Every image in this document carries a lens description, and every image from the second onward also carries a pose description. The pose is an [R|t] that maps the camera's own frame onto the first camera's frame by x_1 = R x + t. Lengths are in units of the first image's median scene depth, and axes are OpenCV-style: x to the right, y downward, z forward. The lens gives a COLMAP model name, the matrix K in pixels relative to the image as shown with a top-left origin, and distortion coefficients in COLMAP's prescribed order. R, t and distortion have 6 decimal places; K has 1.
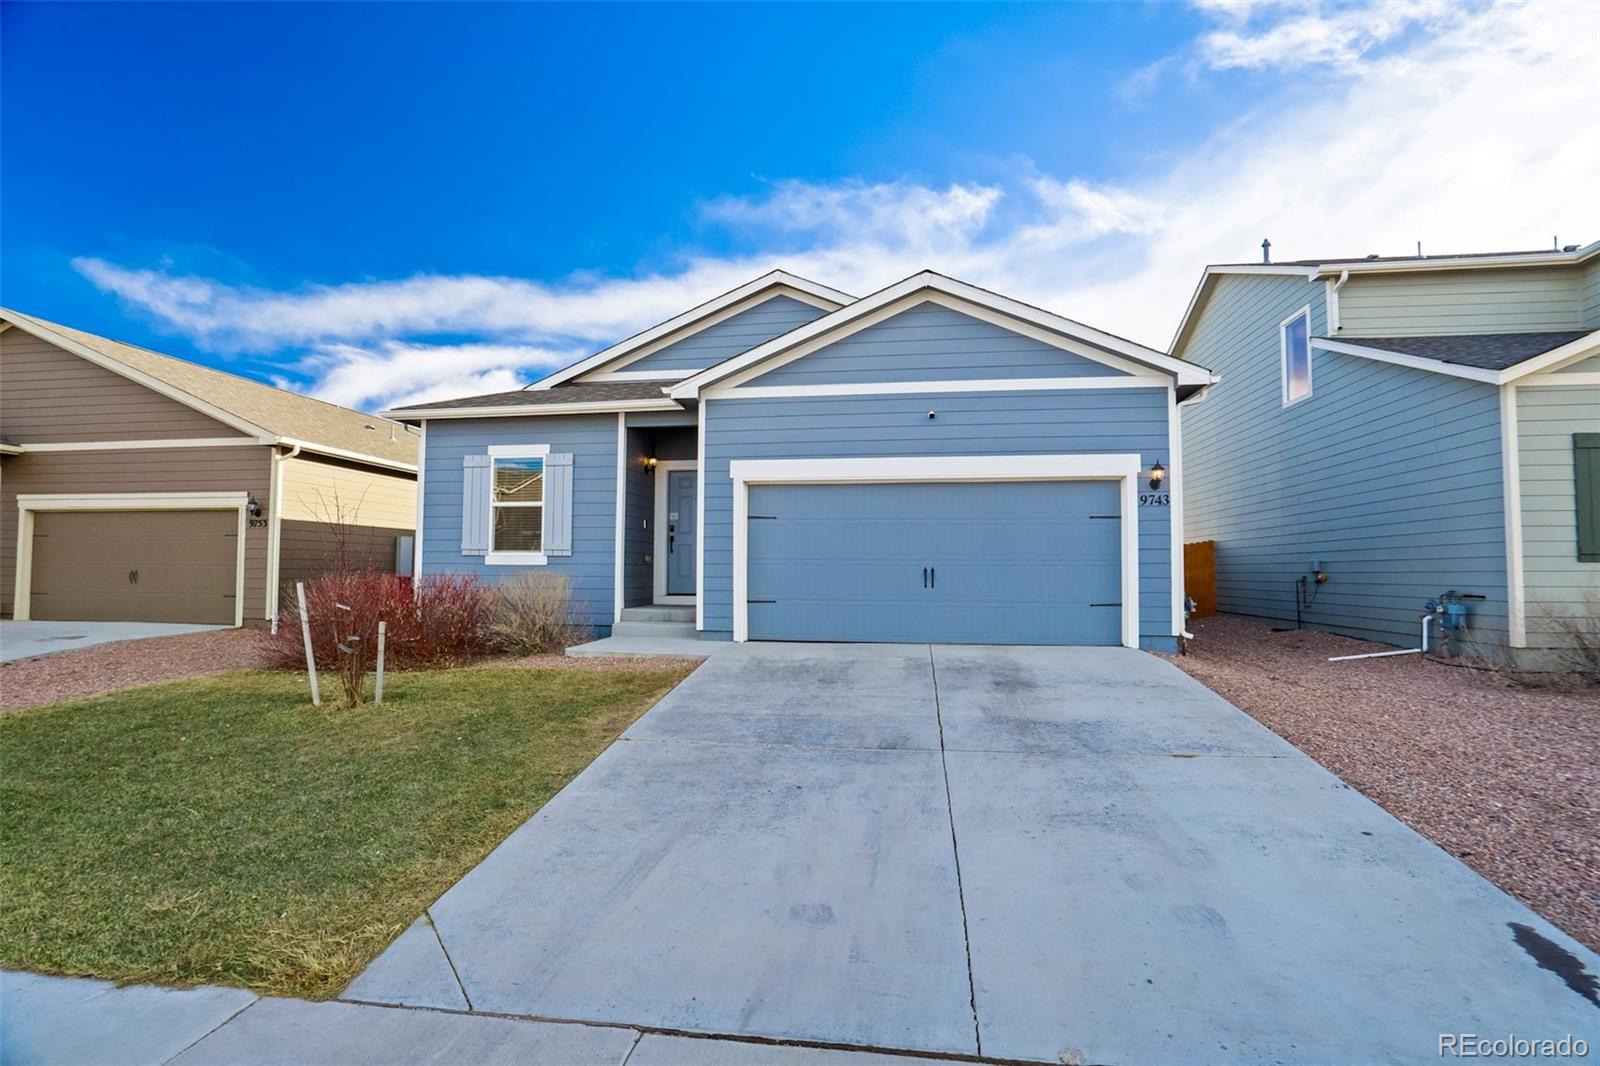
lens RADIAL K [[731.2, 0, 802.0], [0, 731.2, 535.9], [0, 0, 1]] dist [-0.019863, -0.000334]
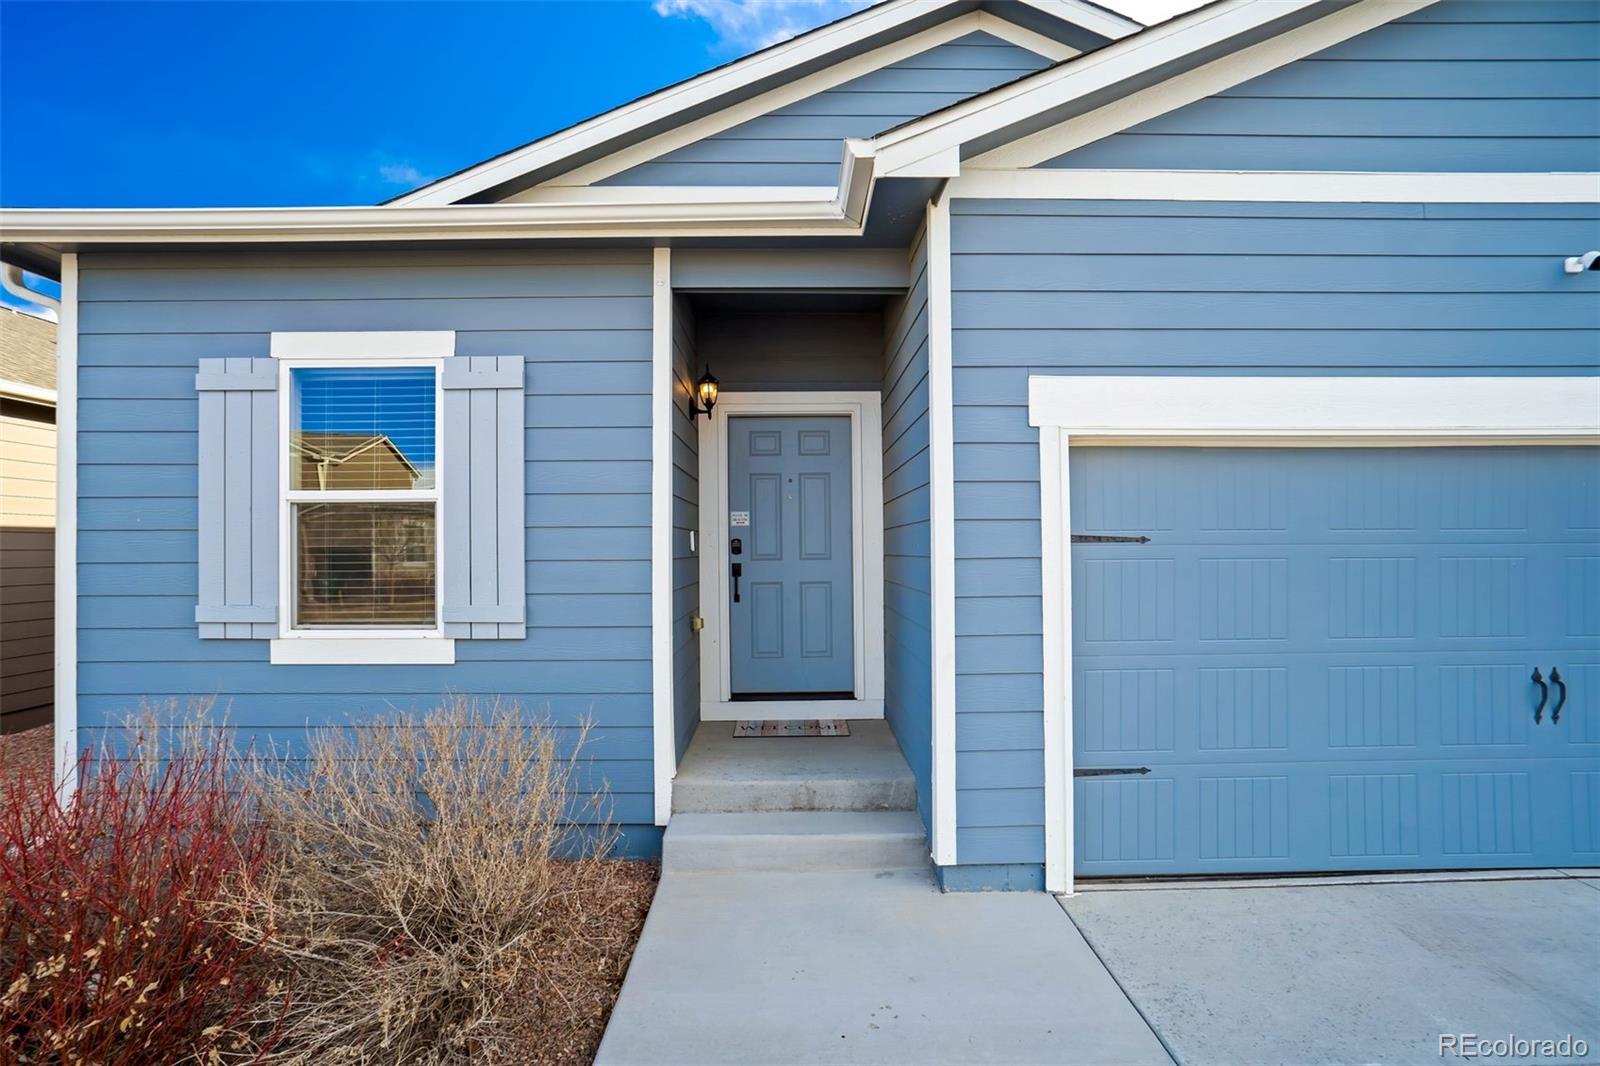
lens RADIAL K [[762.6, 0, 803.7], [0, 762.6, 539.7], [0, 0, 1]] dist [-0.026806, -0.000262]
pose [[0.985134, -0.010574, 0.171461, -0.241603], [0.003424, 0.999114, 0.041946, -0.037193], [-0.171752, -0.040736, 0.984298, 0.598710]]
